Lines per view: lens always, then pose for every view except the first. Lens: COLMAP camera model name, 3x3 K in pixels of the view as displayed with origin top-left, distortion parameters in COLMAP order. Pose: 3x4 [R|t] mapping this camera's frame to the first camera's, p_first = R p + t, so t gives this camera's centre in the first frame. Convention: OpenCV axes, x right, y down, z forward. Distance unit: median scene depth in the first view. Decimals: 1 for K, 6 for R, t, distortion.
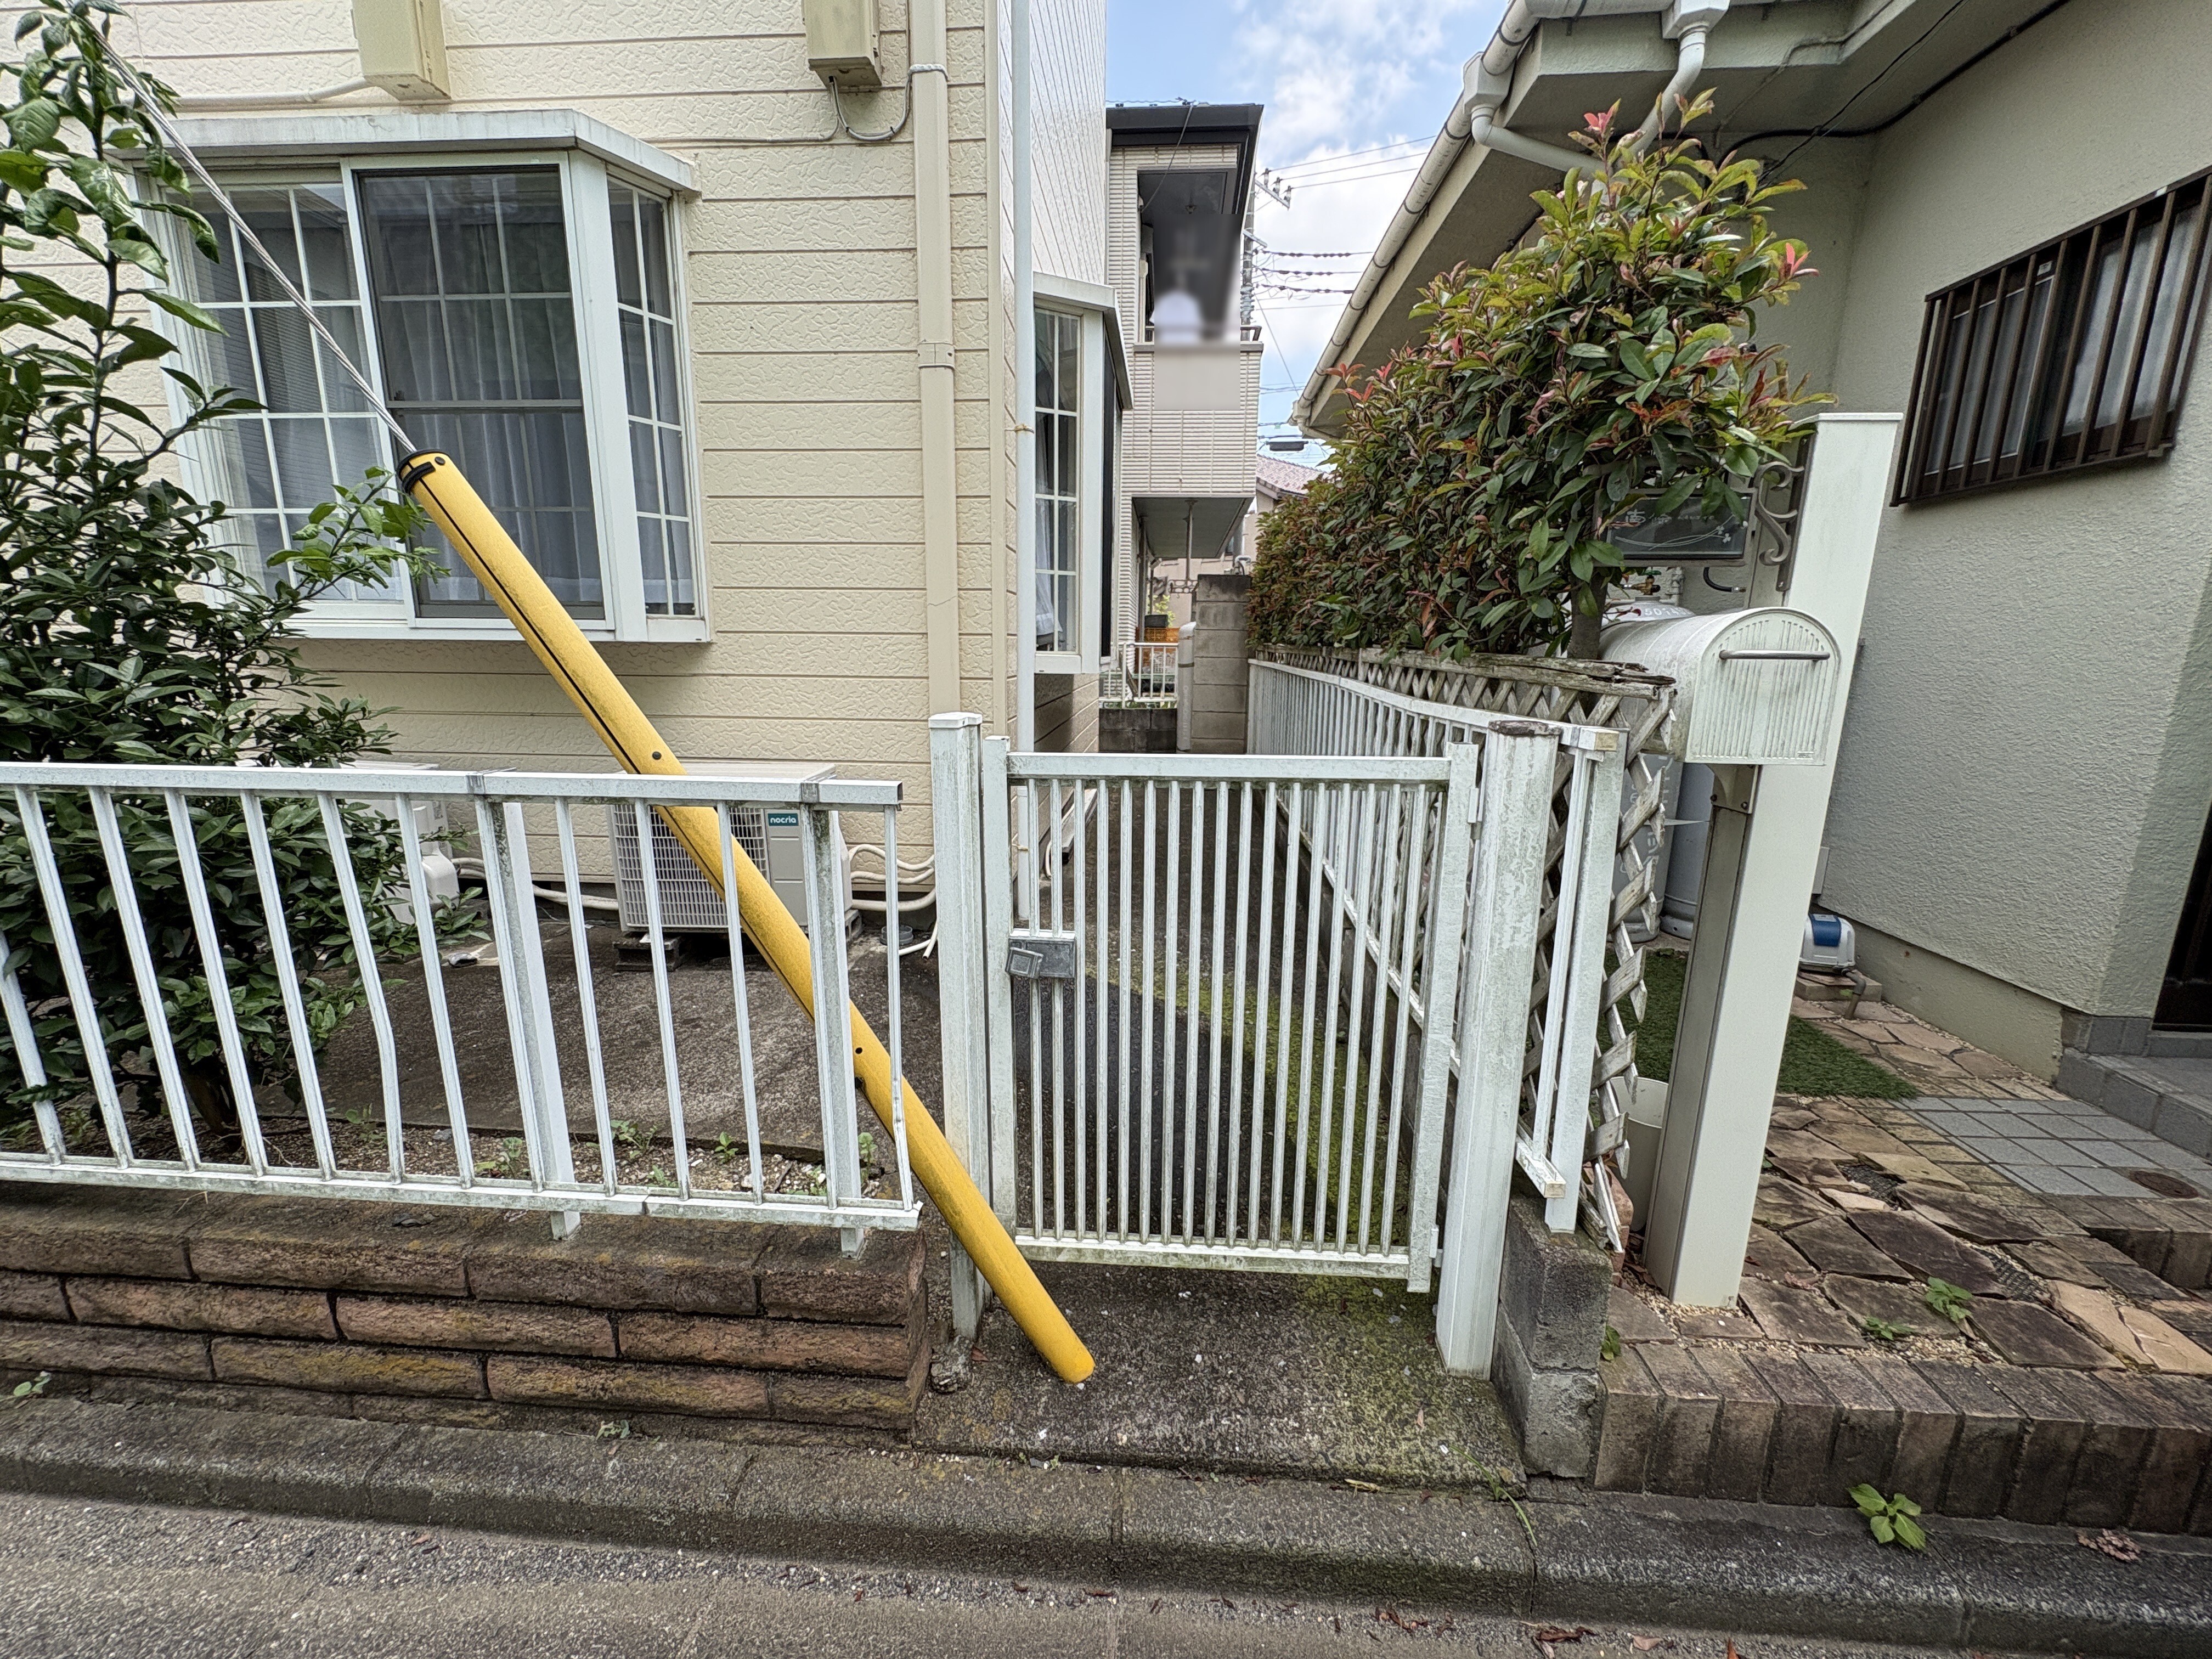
lens RADIAL K [[879.0, 0, 1104.8], [0, 879.0, 826.1], [0, 0, 1]] dist [-0.000745, -0.000257]
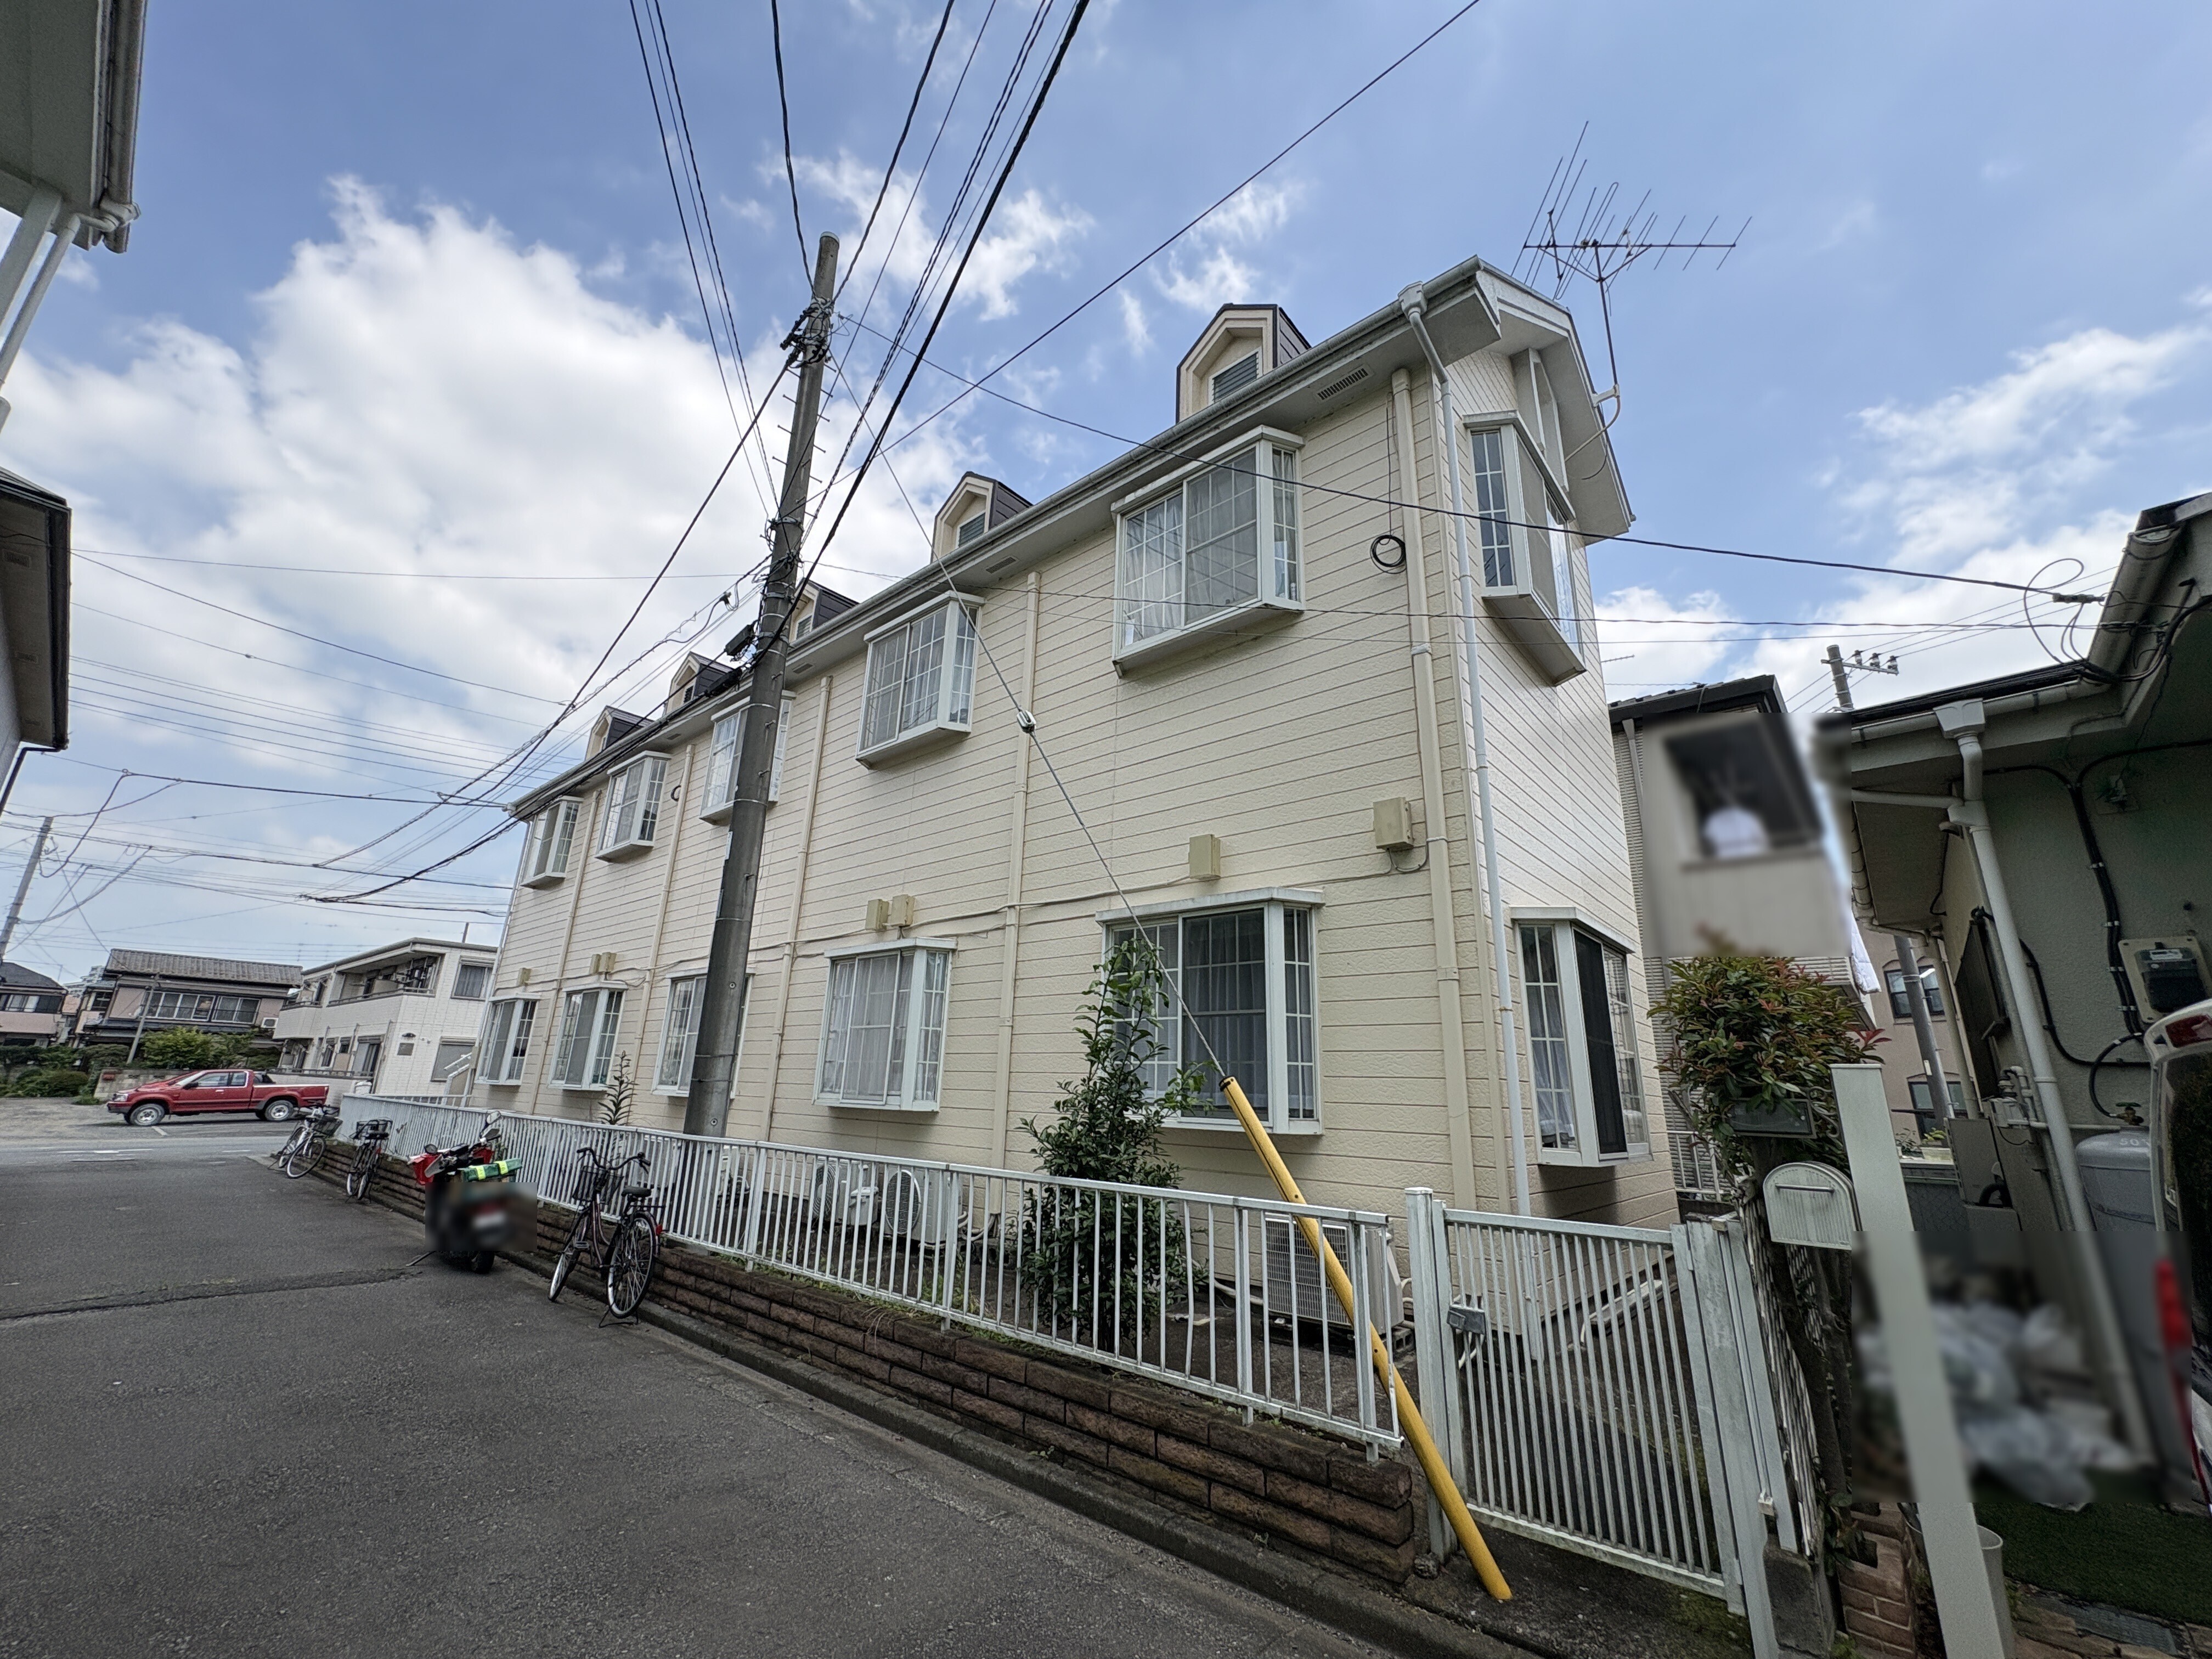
lens RADIAL K [[884.0, 0, 1105.1], [0, 884.0, 828.4], [0, 0, 1]] dist [-0.000204, 0.000725]
pose [[0.795641, -0.160639, -0.584081, 0.601350], [-0.145776, 0.885089, -0.442003, 0.160270], [0.587967, 0.436821, 0.680796, -1.292968]]
